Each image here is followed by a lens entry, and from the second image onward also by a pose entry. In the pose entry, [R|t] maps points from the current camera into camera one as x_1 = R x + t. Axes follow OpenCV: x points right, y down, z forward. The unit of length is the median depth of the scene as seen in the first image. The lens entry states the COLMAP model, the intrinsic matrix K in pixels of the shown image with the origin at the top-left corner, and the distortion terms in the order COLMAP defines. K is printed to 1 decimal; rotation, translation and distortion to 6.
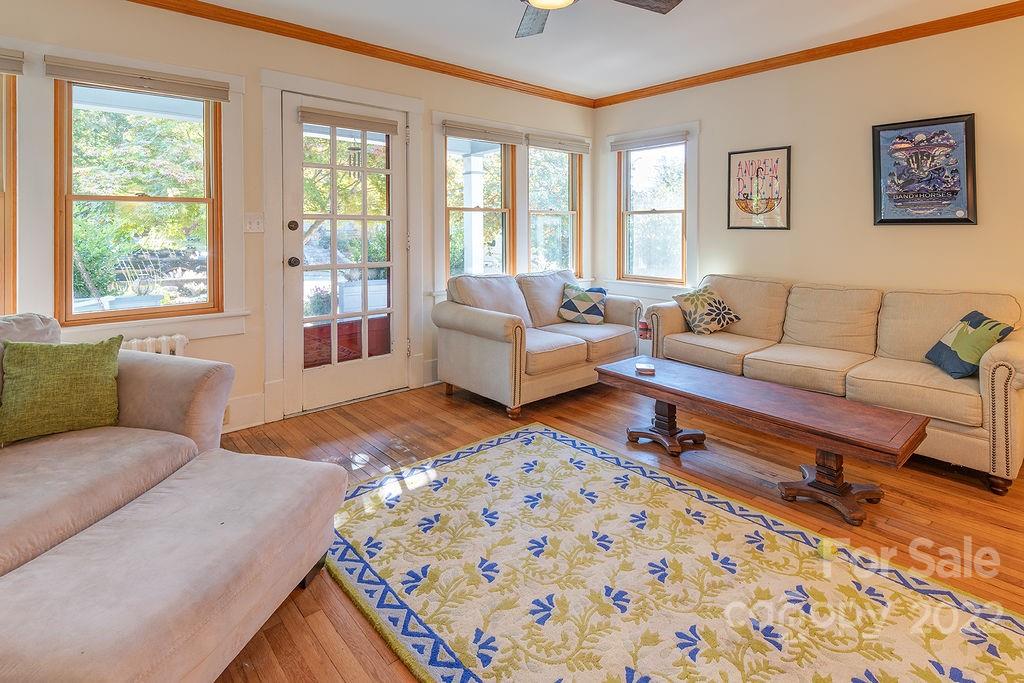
lens RADIAL K [[529.5, 0, 490.2], [0, 529.5, 228.7], [0, 0, 1]] dist [0.003551, -0.004969]
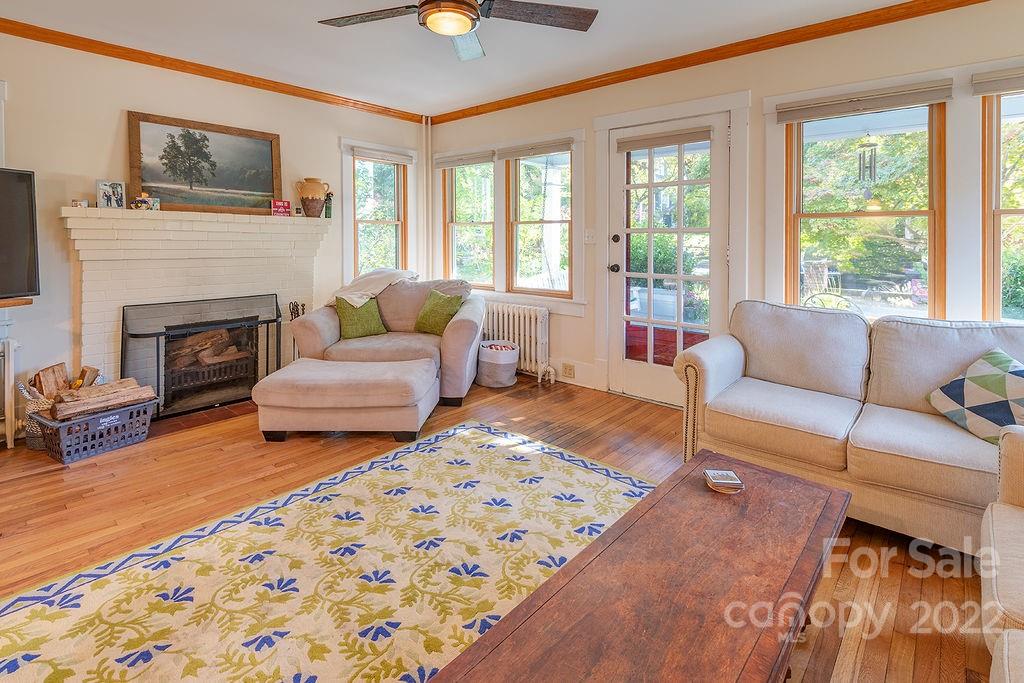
lens RADIAL K [[494.9, 0, 529.0], [0, 494.9, 227.7], [0, 0, 1]] dist [0.021427, -0.009792]
pose [[0.153835, -0.022356, -0.987844, 1.227391], [-0.011939, 0.999629, -0.024482, 0.005329], [0.988024, 0.015560, 0.153511, 1.057234]]
